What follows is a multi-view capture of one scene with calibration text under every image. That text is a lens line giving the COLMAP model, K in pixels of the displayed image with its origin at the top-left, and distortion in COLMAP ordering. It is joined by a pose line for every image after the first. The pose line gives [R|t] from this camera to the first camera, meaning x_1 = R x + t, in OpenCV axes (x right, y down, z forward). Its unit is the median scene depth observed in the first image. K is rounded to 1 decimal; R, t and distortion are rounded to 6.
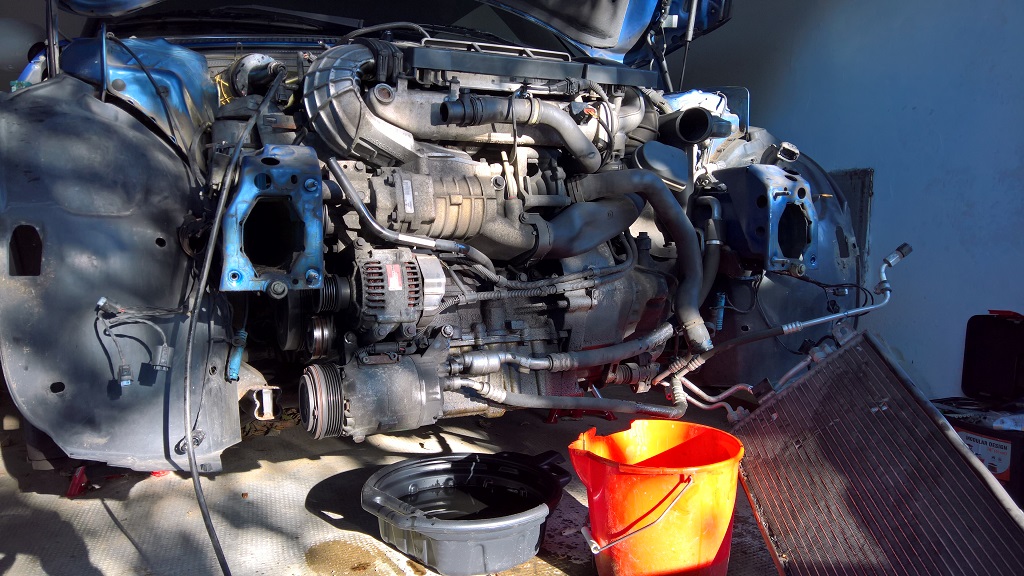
lens RADIAL K [[770.8, 0, 512.0], [0, 770.8, 288.0], [0, 0, 1]] dist [0.018846, 0.001723]
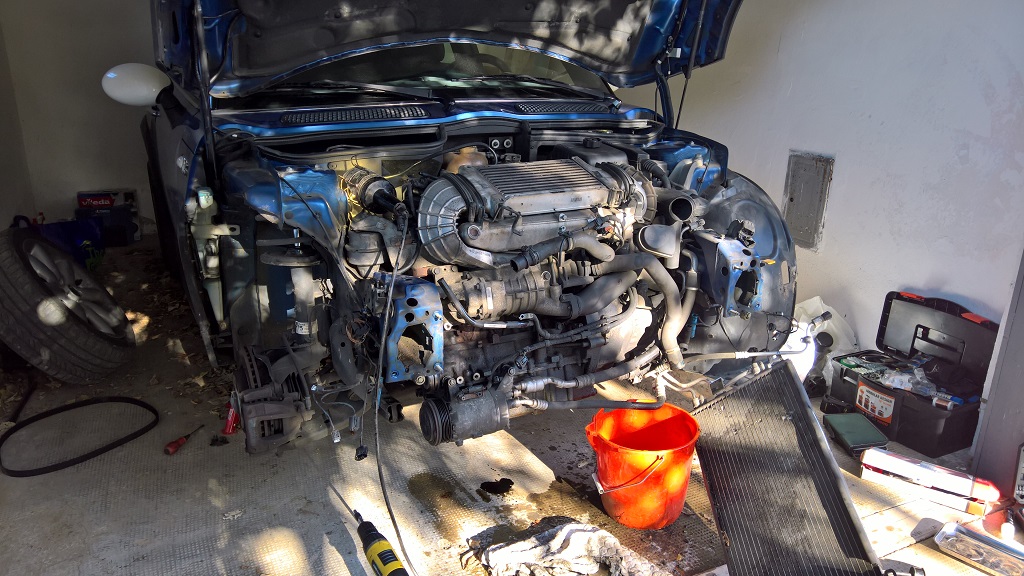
lens RADIAL K [[770.8, 0, 512.0], [0, 770.8, 288.0], [0, 0, 1]] dist [0.018846, 0.001723]
pose [[0.999968, 0.007206, 0.003538, -0.085390], [-0.007852, 0.969640, 0.244410, -0.461621], [-0.001669, -0.244430, 0.969666, -0.437181]]
